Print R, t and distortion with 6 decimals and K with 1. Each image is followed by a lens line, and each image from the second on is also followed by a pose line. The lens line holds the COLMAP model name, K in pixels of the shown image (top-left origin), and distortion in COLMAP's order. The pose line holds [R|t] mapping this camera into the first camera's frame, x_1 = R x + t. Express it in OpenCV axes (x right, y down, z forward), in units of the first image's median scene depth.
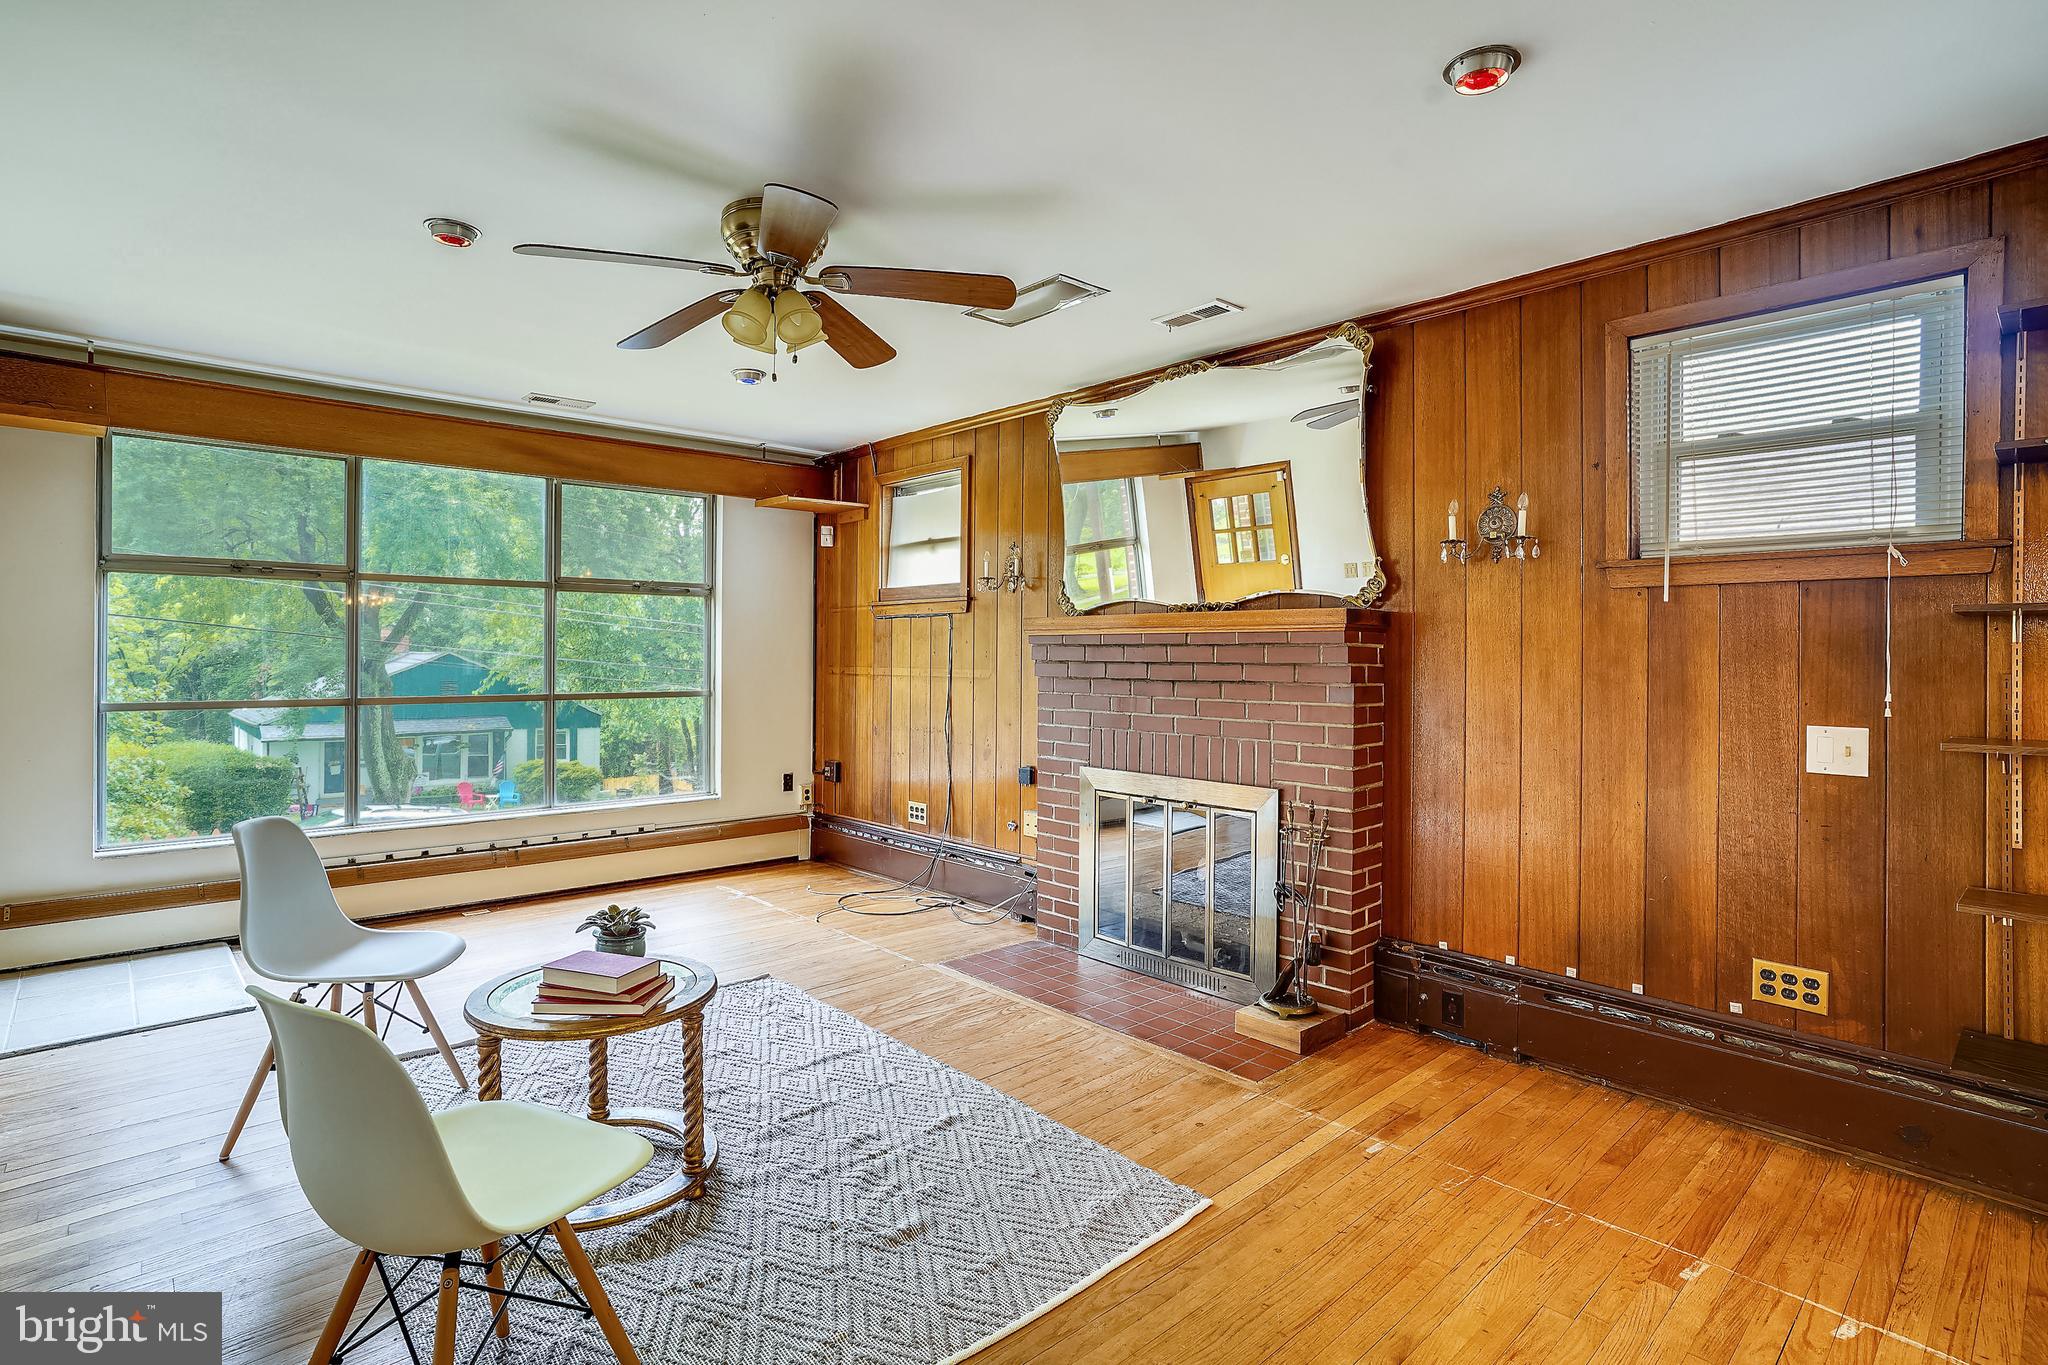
lens RADIAL K [[979.5, 0, 1031.6], [0, 979.5, 662.2], [0, 0, 1]] dist [-0.003683, -0.000207]
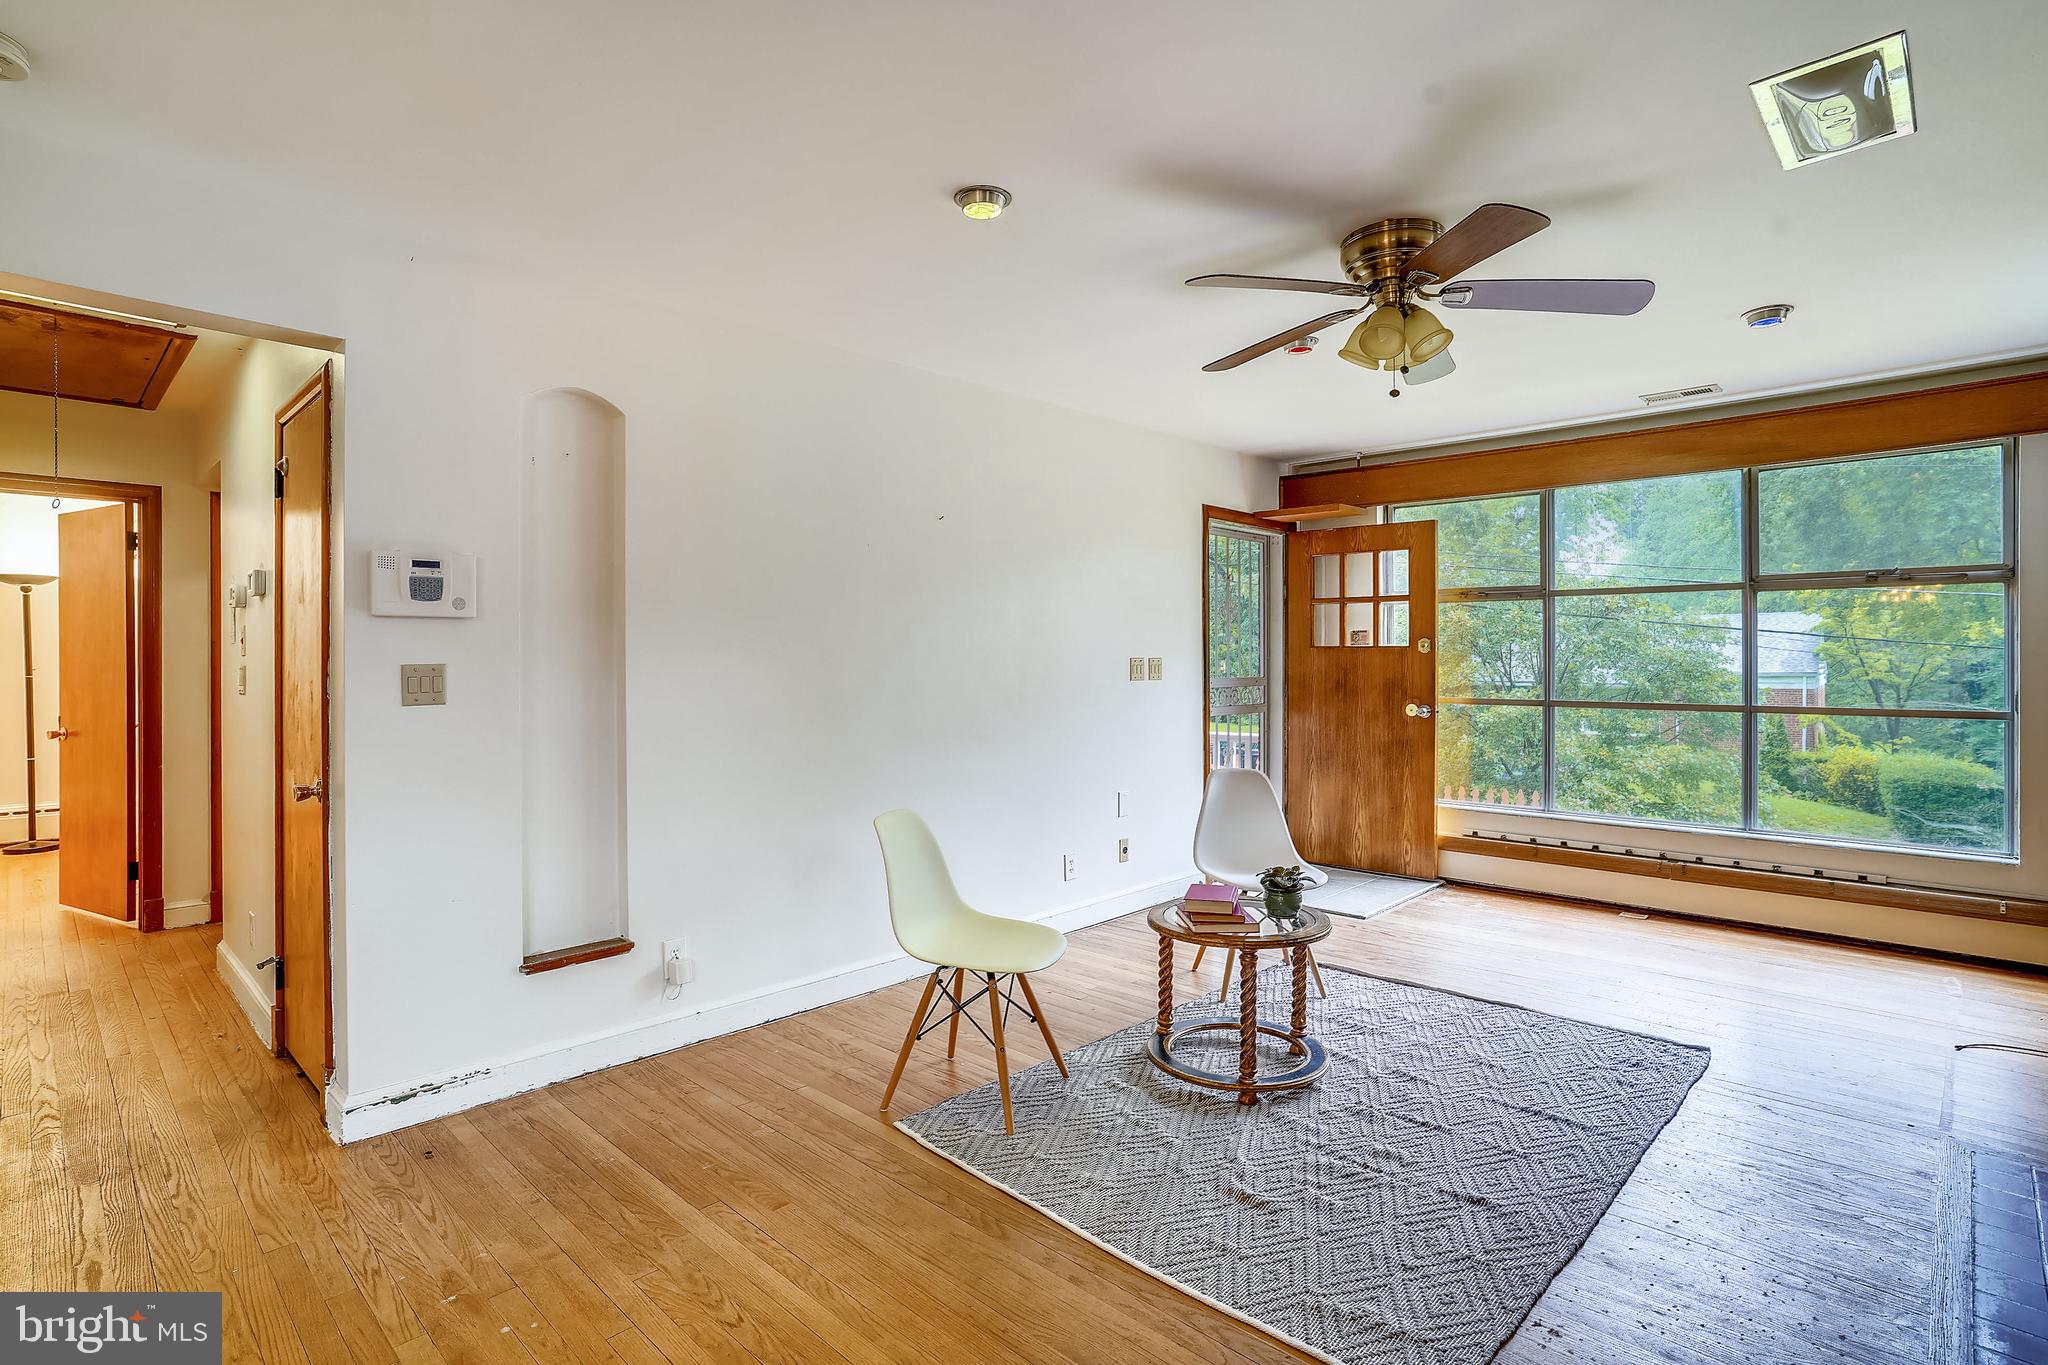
lens RADIAL K [[979.5, 0, 1032.5], [0, 979.5, 677.2], [0, 0, 1]] dist [-0.003683, -0.000207]
pose [[0.105830, 0.012024, -0.994311, 0.382744], [-0.006648, 0.999913, 0.011384, 0.000640], [0.994362, 0.005405, 0.105901, 0.273399]]
